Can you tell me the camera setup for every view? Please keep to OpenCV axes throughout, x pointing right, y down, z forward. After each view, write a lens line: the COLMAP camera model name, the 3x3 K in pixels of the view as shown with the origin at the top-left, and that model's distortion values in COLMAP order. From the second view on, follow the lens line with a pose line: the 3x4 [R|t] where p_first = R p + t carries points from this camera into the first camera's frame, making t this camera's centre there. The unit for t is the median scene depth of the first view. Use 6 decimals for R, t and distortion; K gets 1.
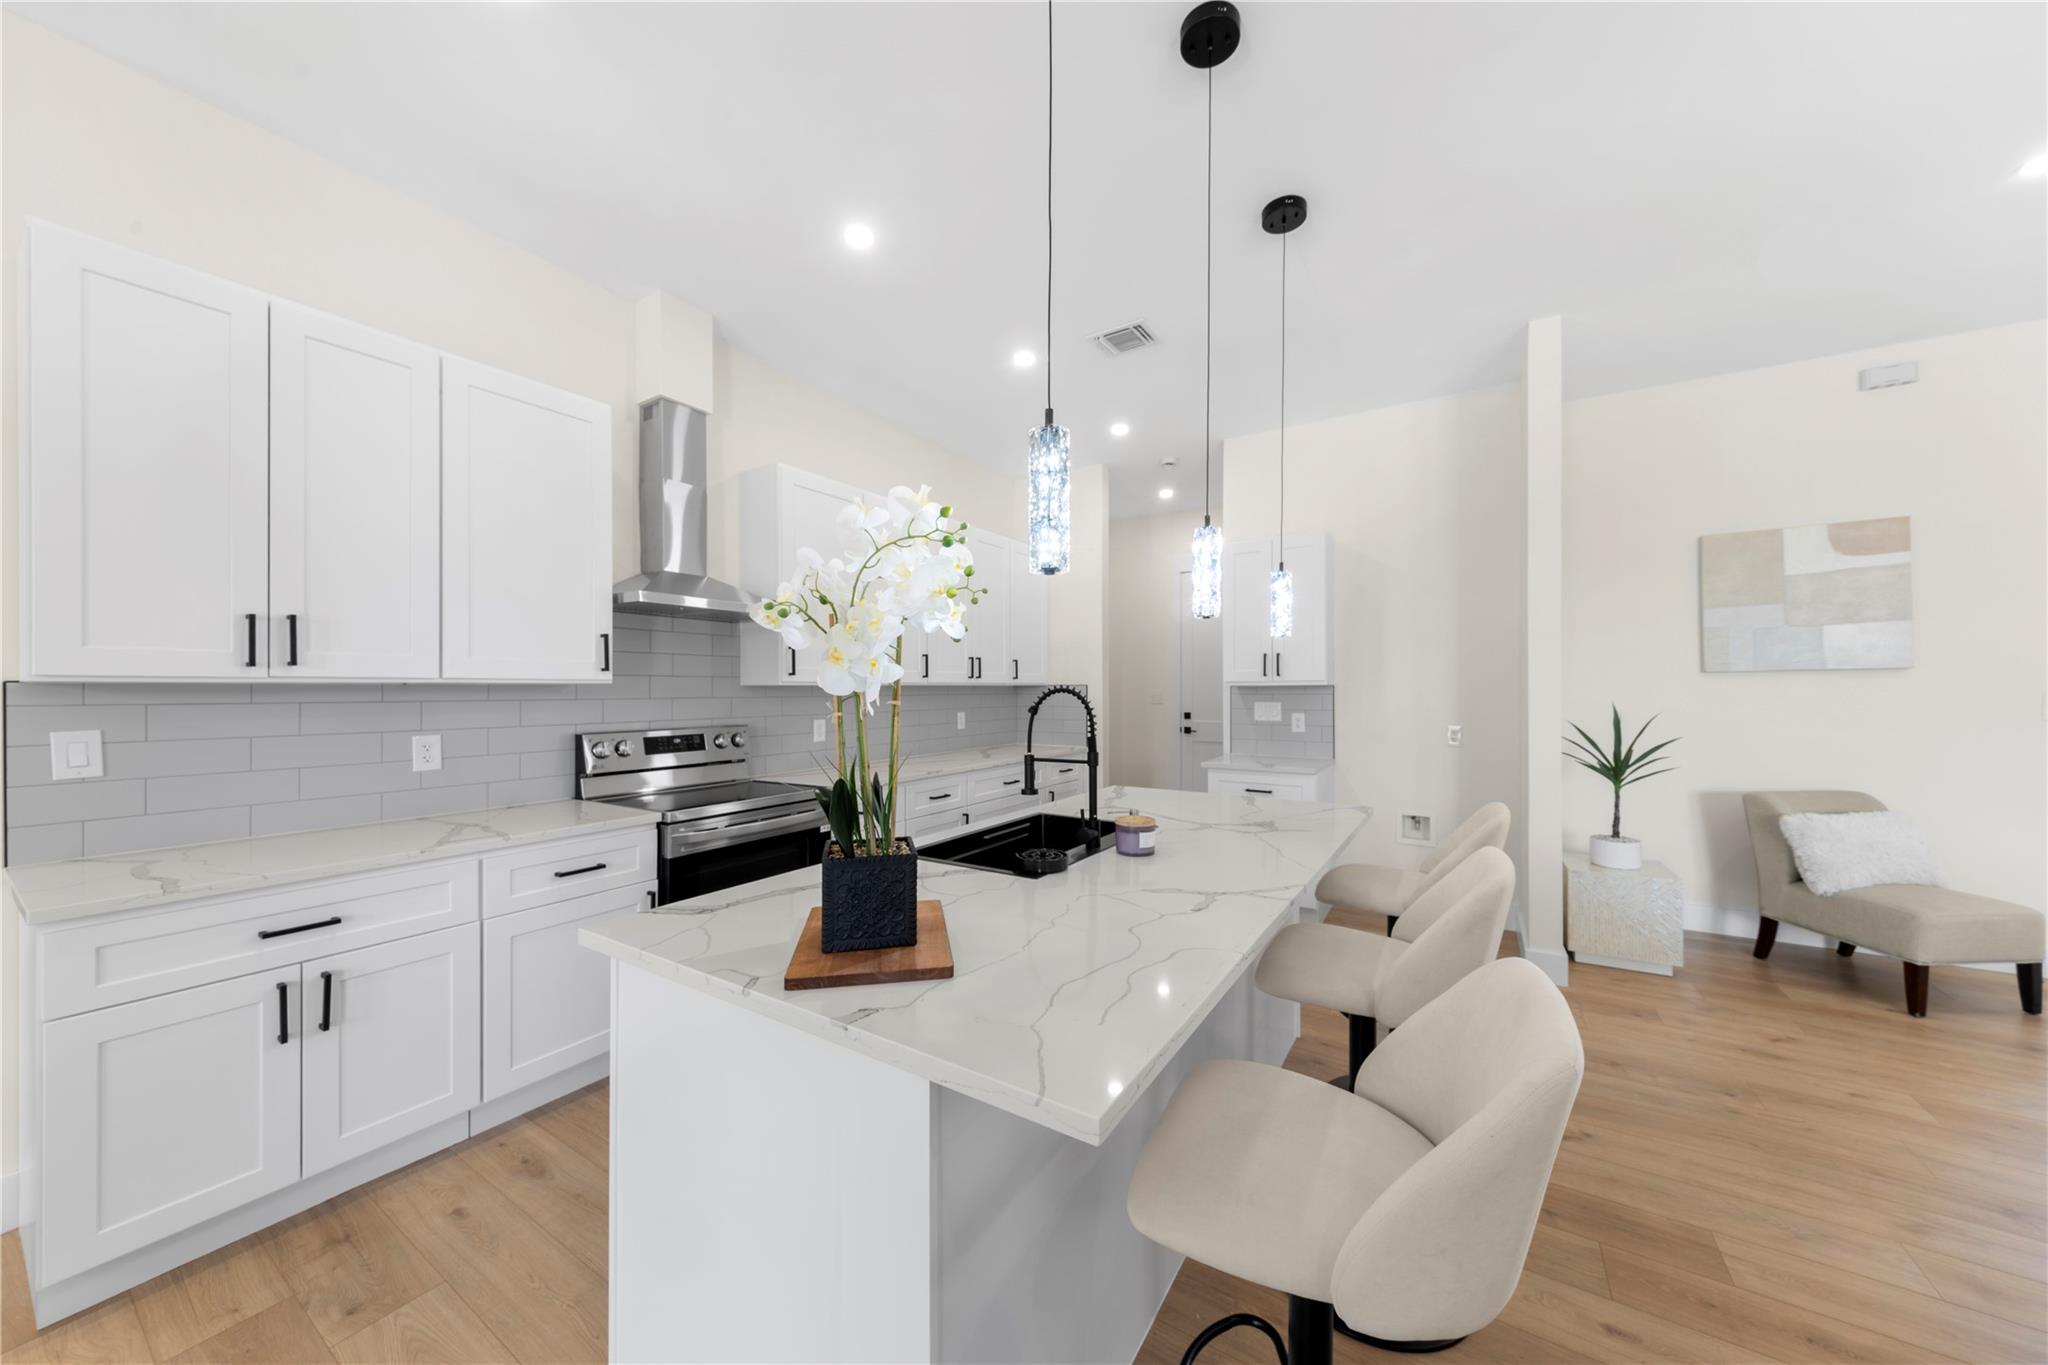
lens RADIAL K [[704.7, 0, 1029.6], [0, 704.7, 688.6], [0, 0, 1]] dist [0.005043, -0.000255]
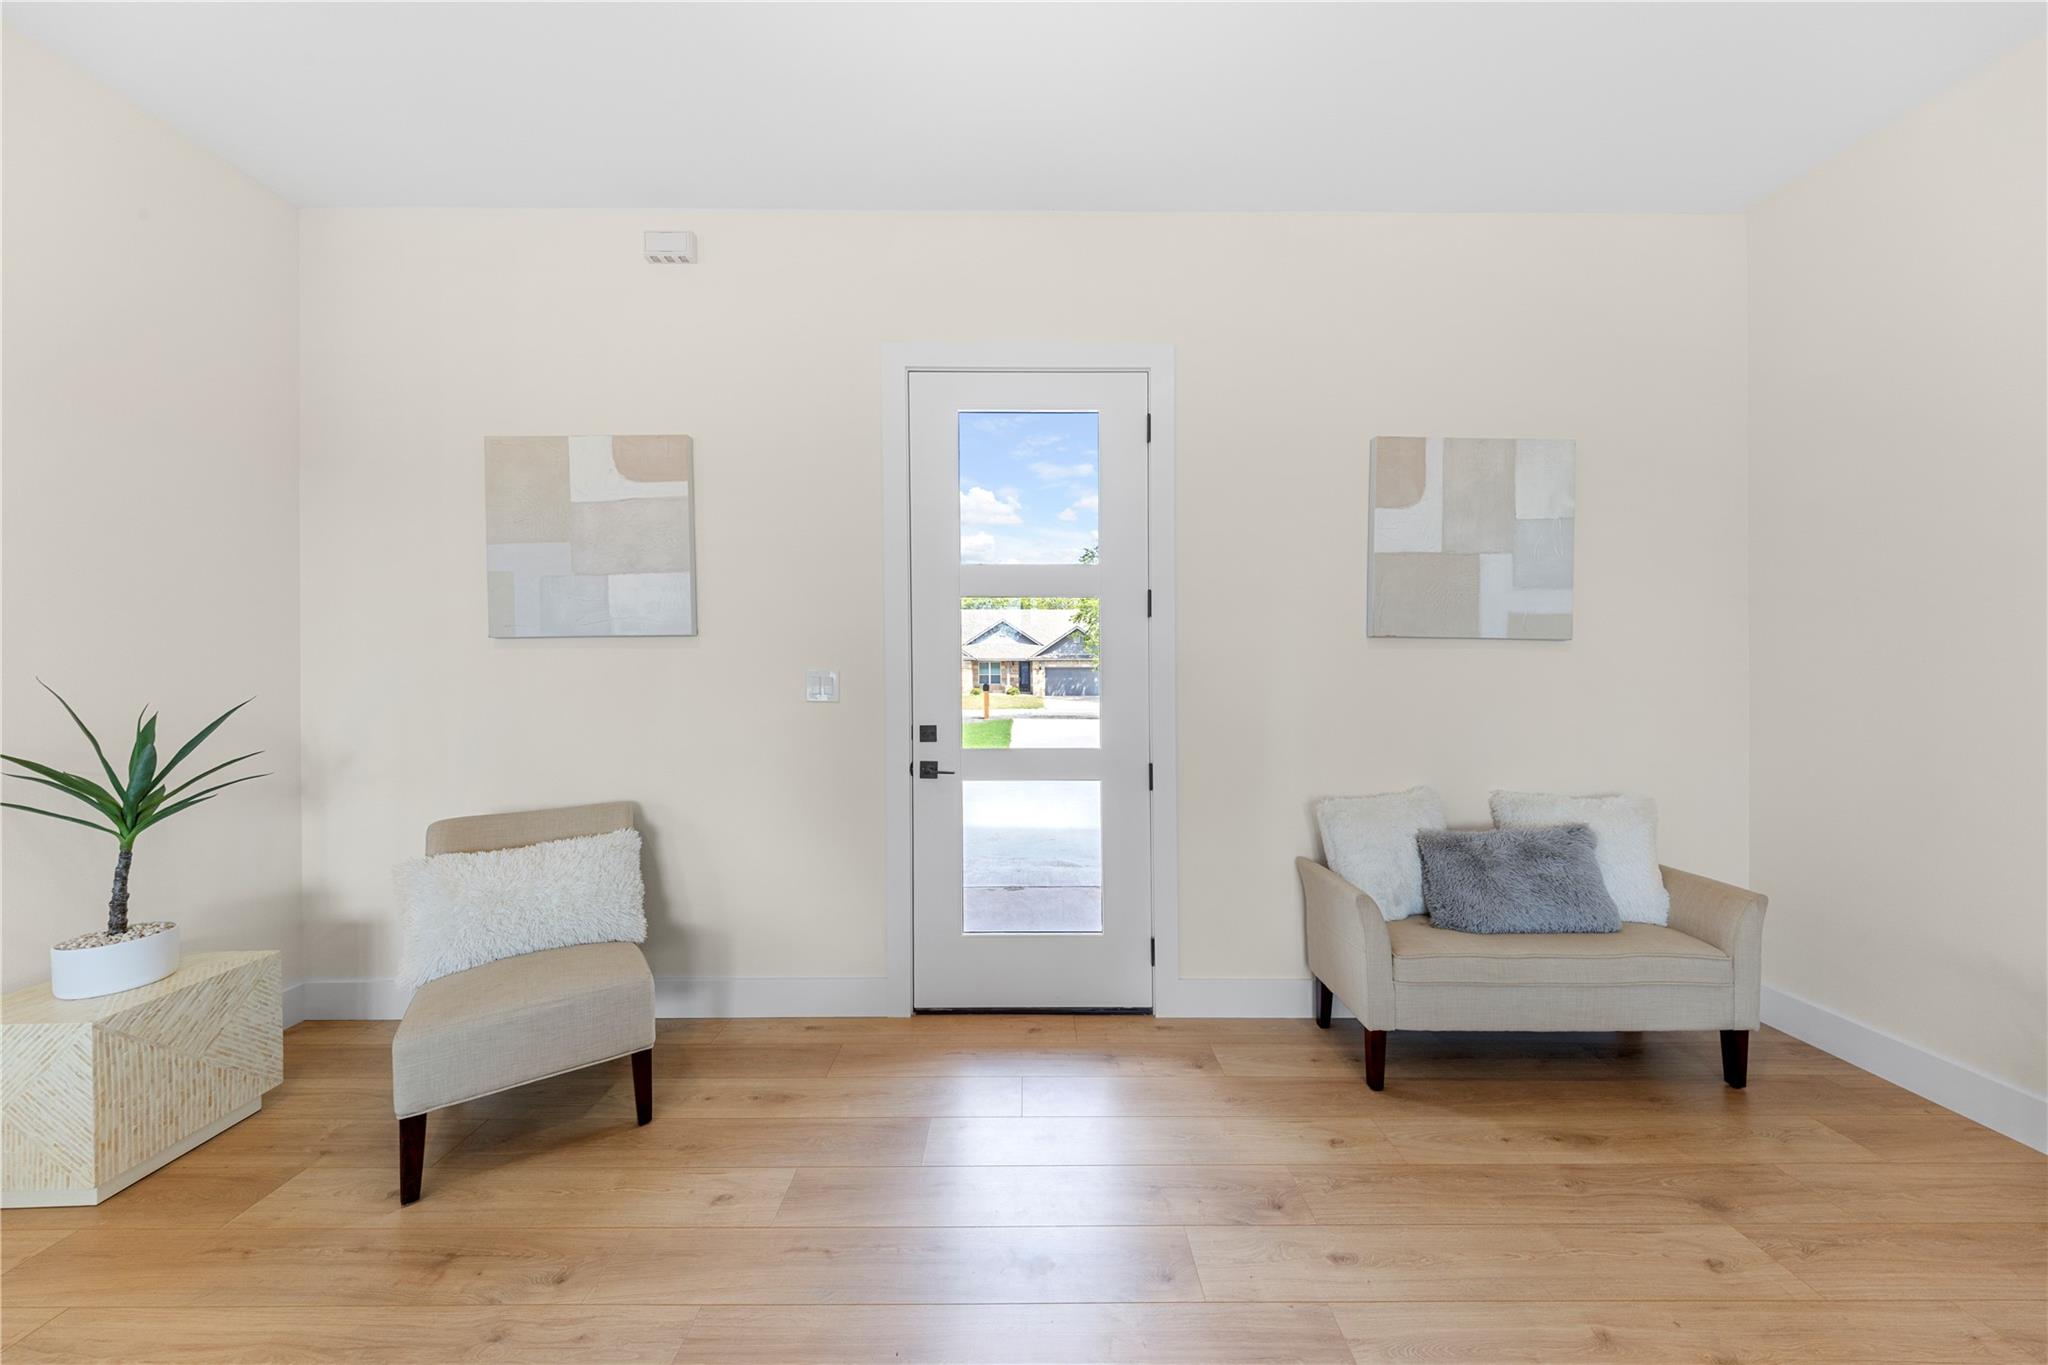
lens RADIAL K [[704.7, 0, 1016.8], [0, 704.7, 676.3], [0, 0, 1]] dist [0.005043, -0.000255]
pose [[0.846949, -0.008224, 0.531611, 1.151362], [-0.004268, 0.999743, 0.022264, -0.003464], [-0.531657, -0.021125, 0.846696, 0.171034]]
